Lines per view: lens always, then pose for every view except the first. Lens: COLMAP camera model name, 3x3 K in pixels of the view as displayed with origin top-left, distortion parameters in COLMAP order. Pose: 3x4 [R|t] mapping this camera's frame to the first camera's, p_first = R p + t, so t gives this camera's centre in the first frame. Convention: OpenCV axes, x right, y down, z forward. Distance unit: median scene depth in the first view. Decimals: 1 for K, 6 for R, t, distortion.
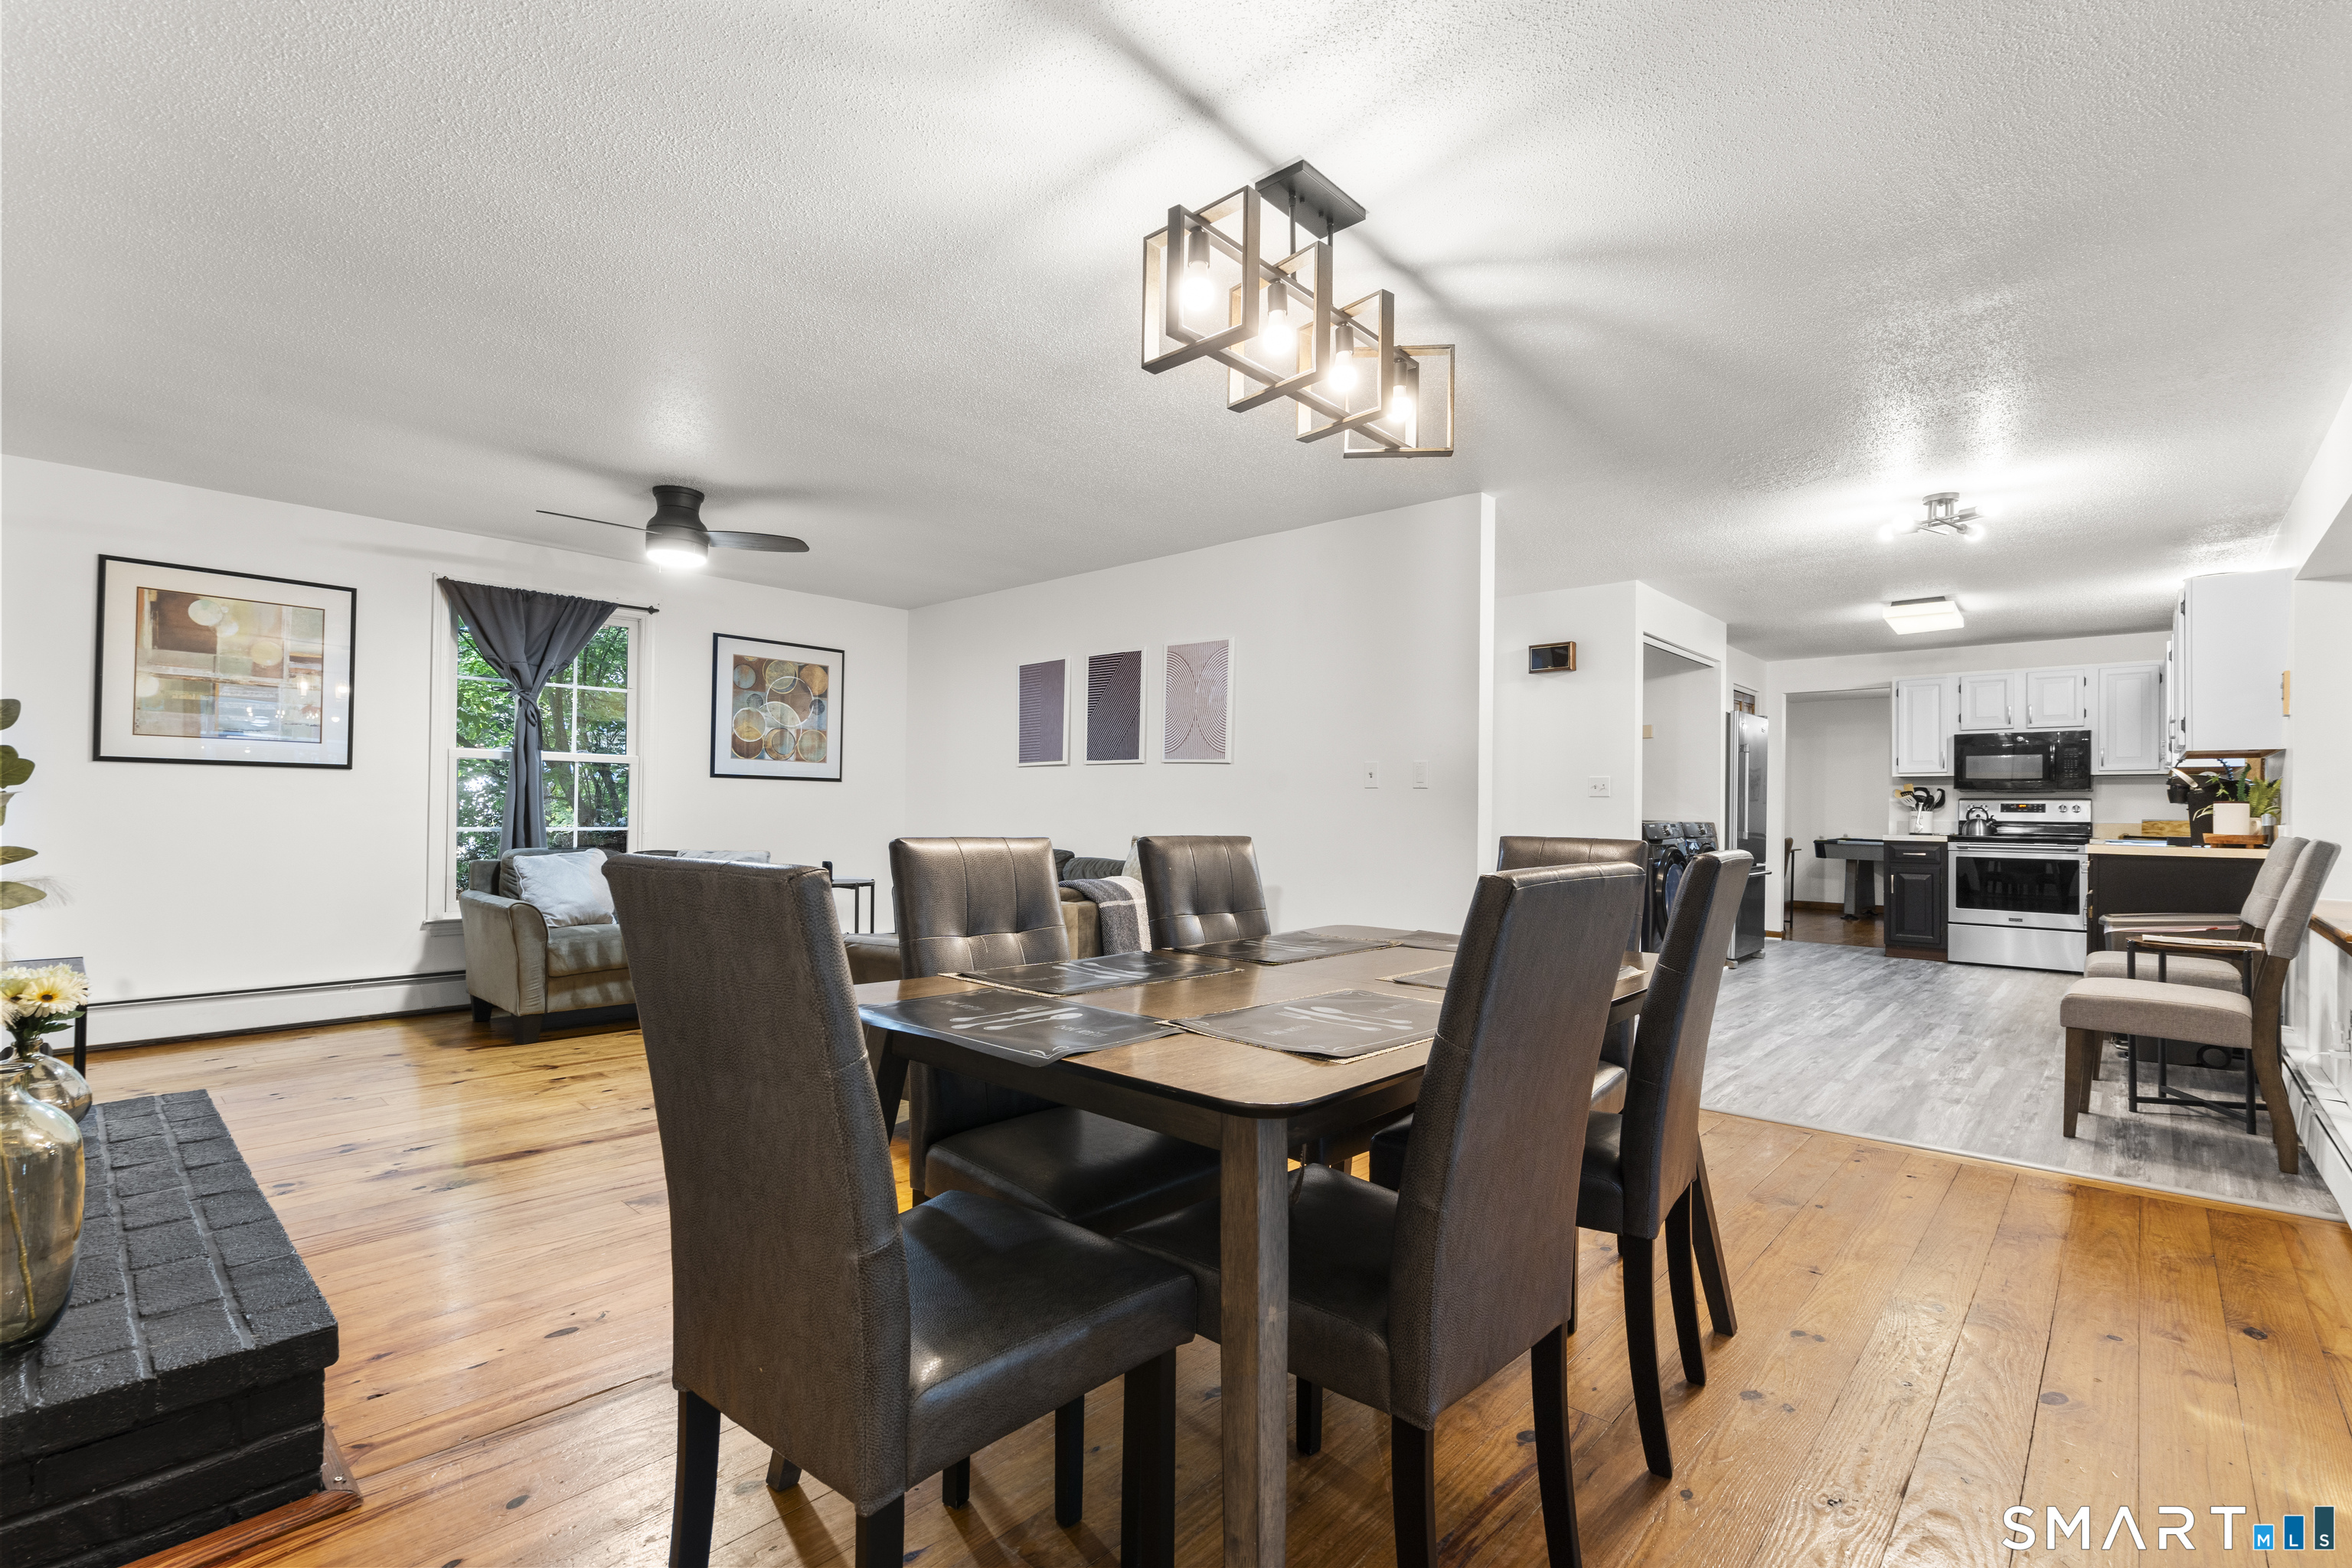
lens RADIAL K [[1059.0, 0, 1167.4], [0, 1059.0, 796.6], [0, 0, 1]] dist [-0.004697, 0.003247]
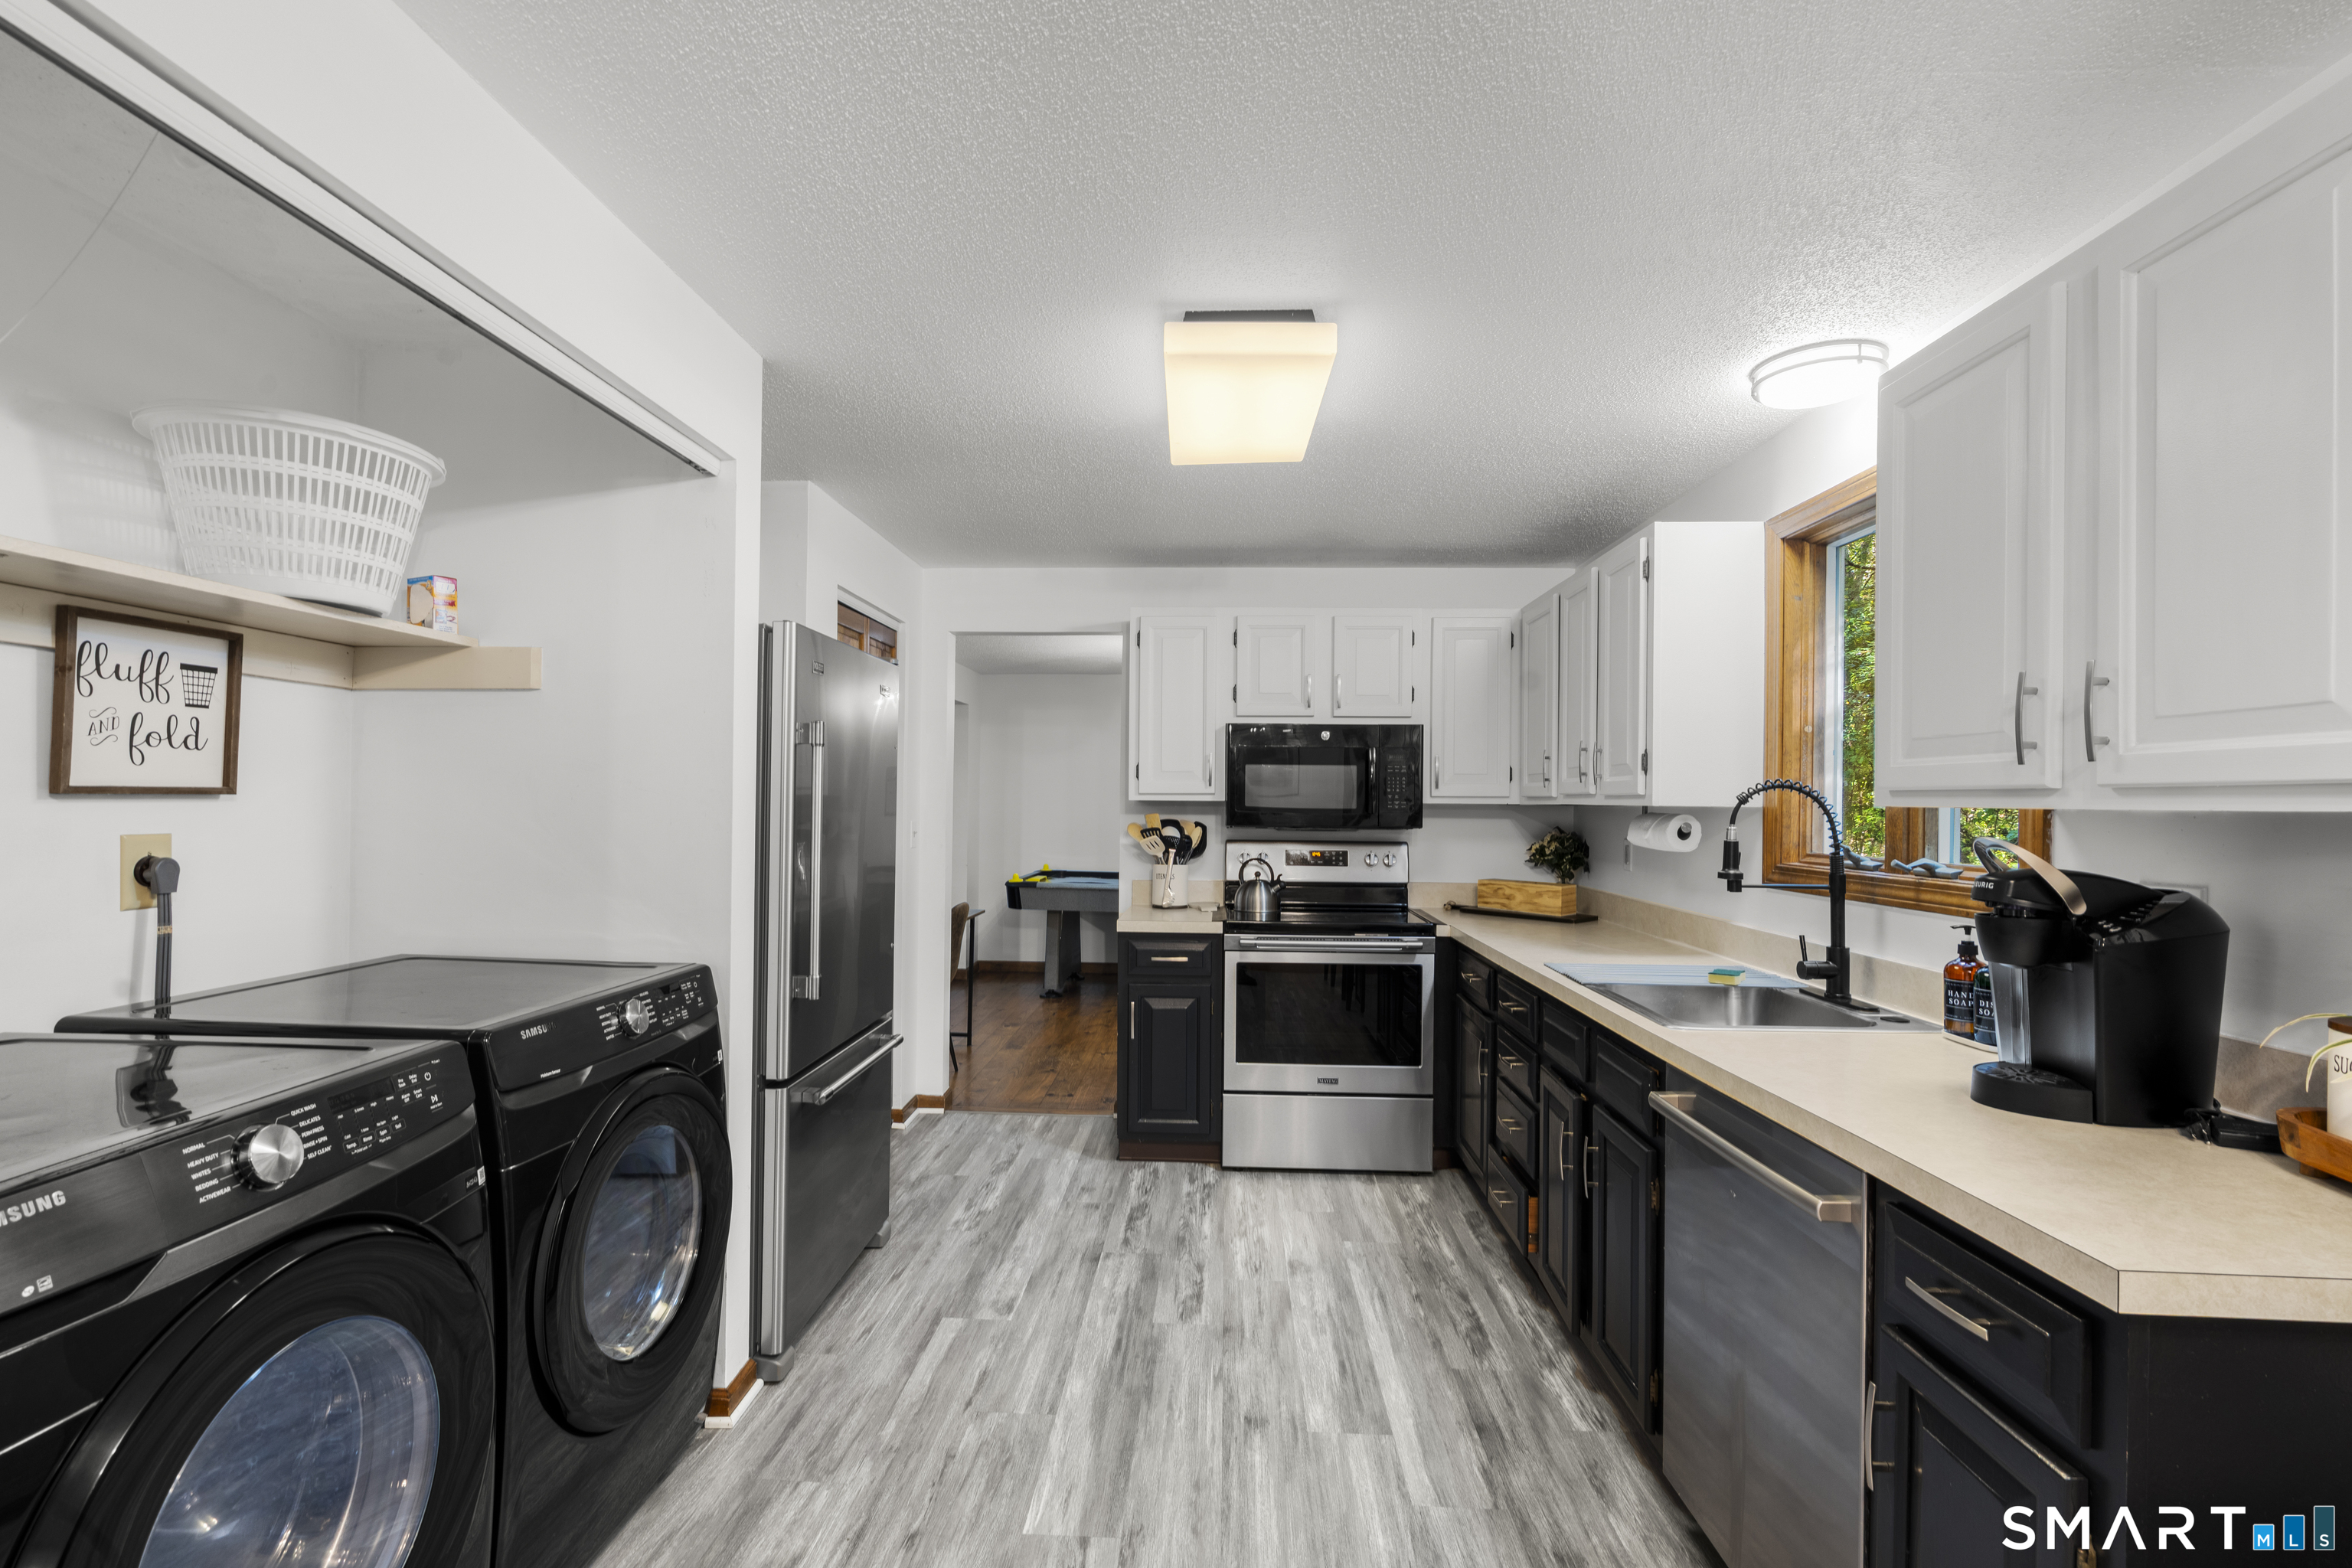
lens RADIAL K [[1059.0, 0, 1181.4], [0, 1059.0, 798.1], [0, 0, 1]] dist [-0.004697, 0.003247]
pose [[0.762734, -0.003396, 0.646703, 0.389967], [-0.007179, 0.999880, 0.013717, -0.028988], [-0.646673, -0.015105, 0.762618, 0.620383]]
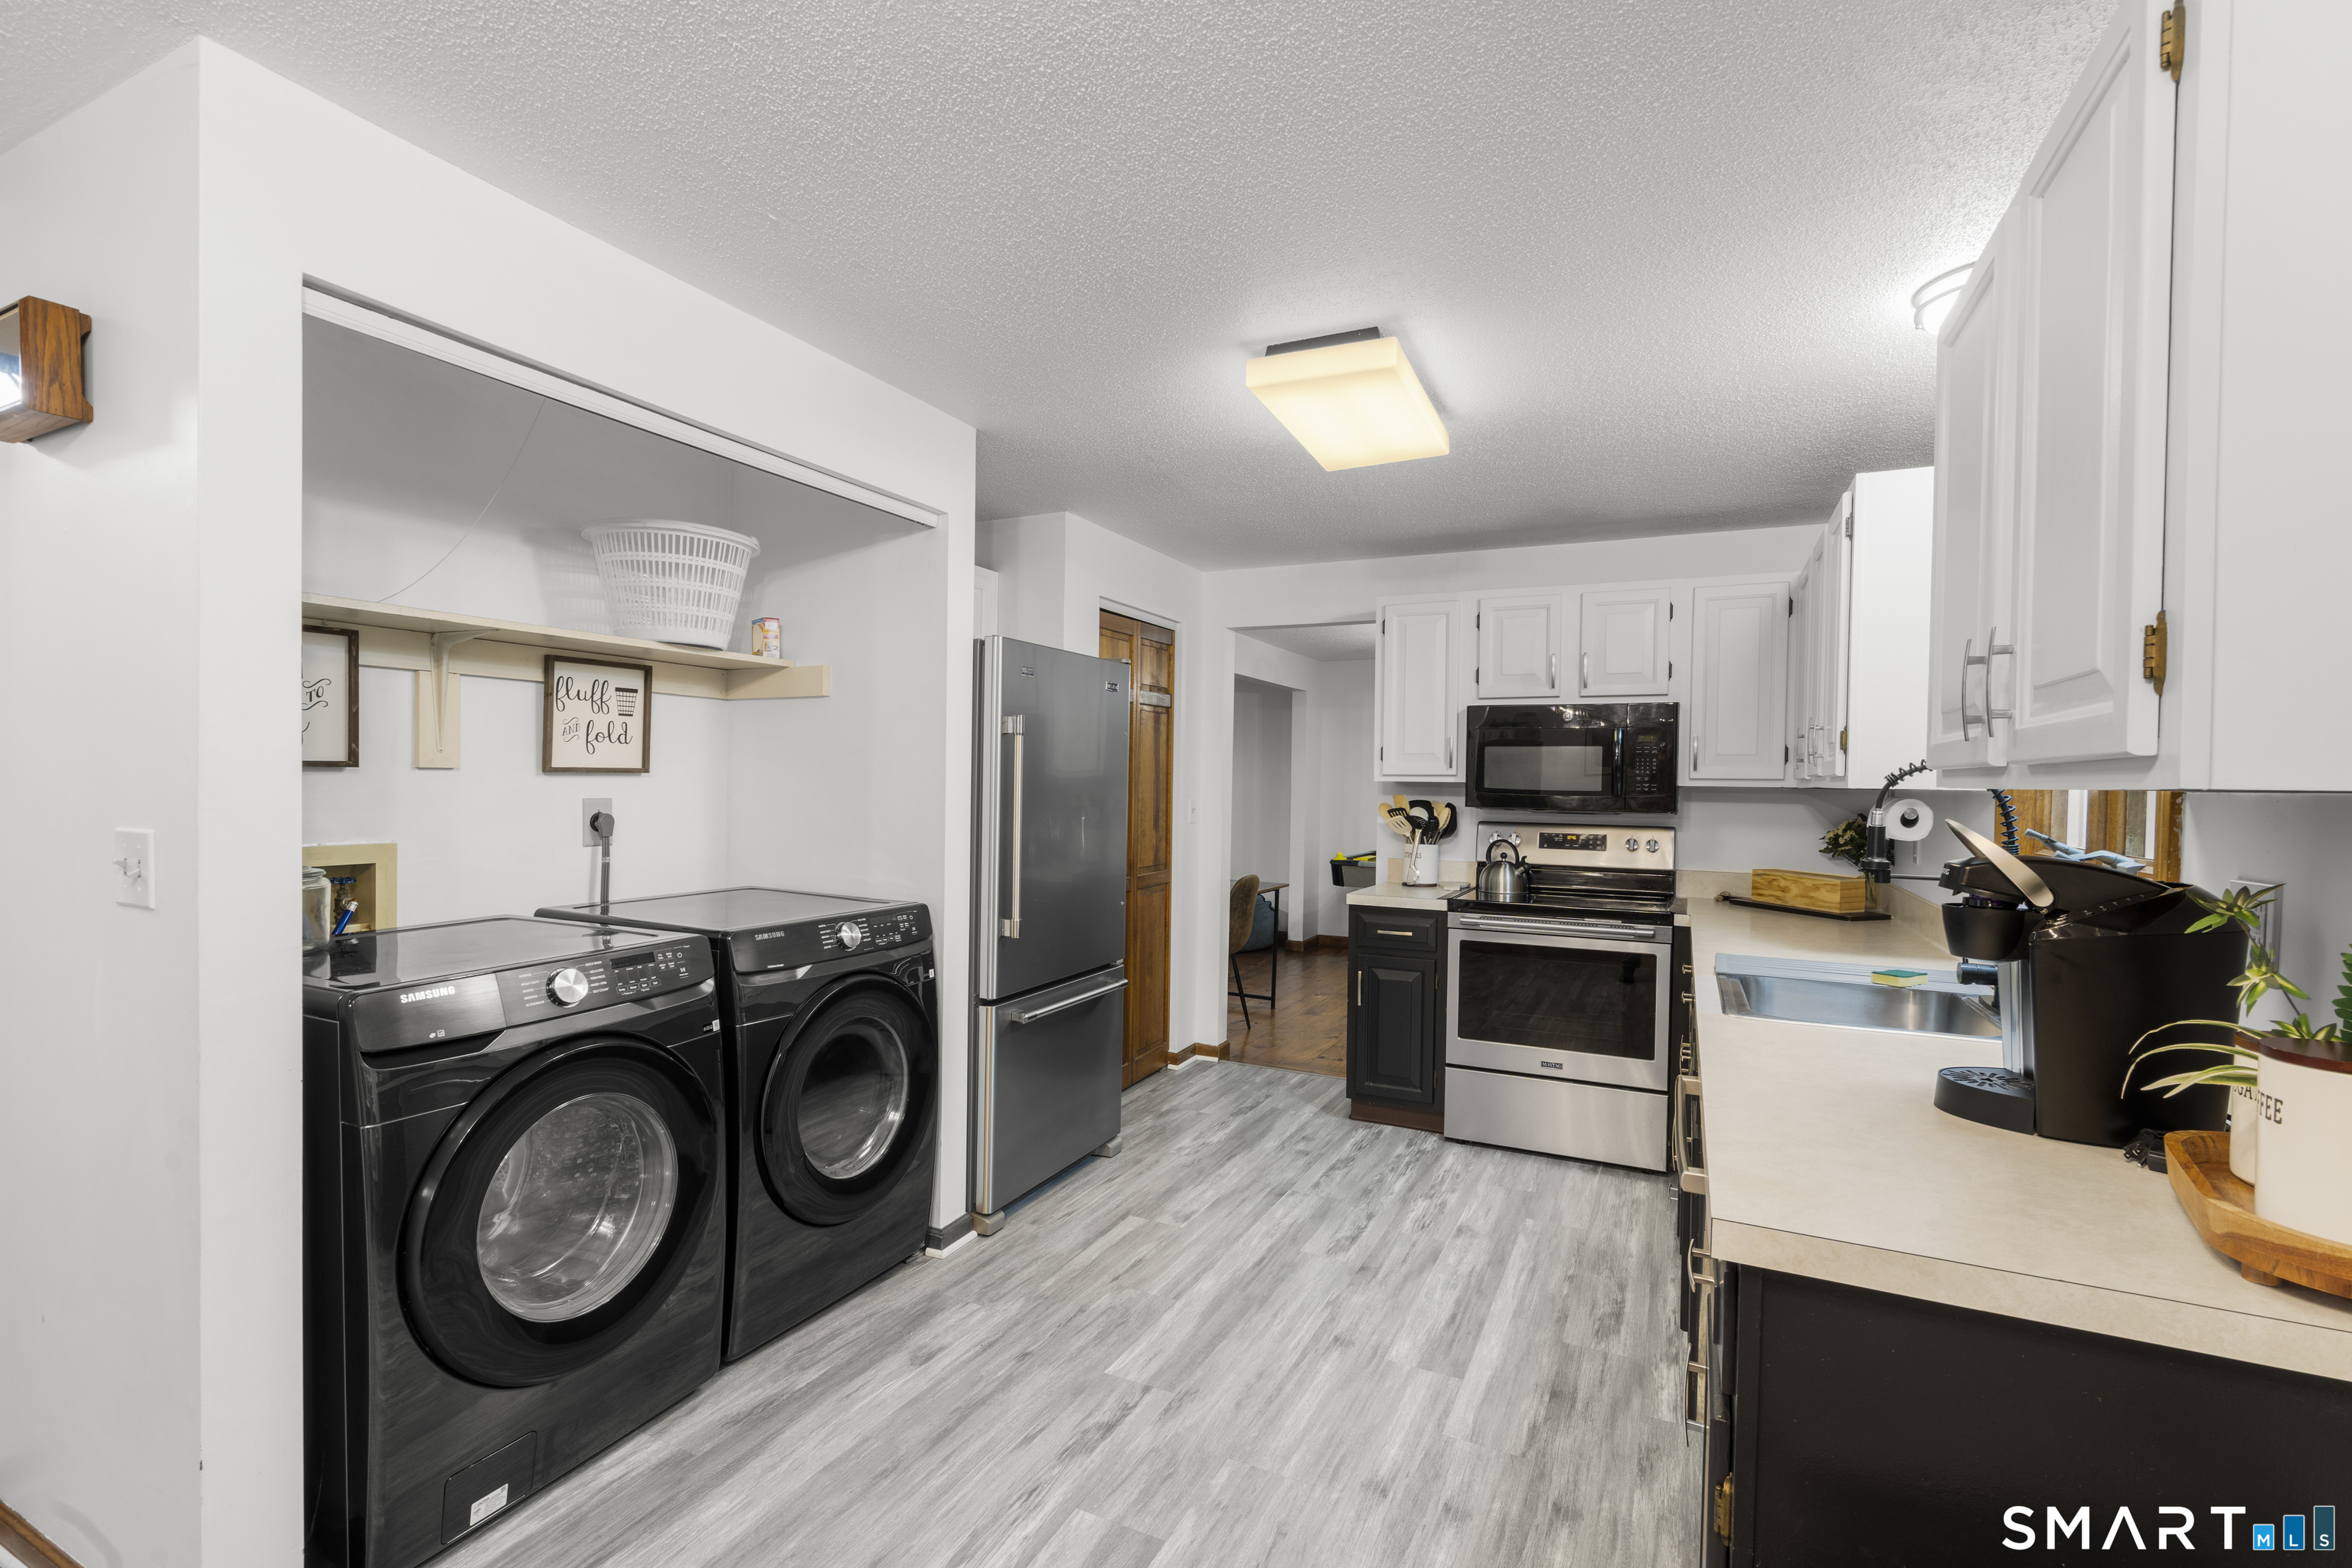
lens RADIAL K [[1059.0, 0, 1174.5], [0, 1059.0, 797.1], [0, 0, 1]] dist [-0.004697, 0.003247]
pose [[0.956230, -0.004060, 0.292588, 0.452279], [-0.005185, 0.999512, 0.030815, -0.028864], [-0.292570, -0.030983, 0.955742, 0.536999]]
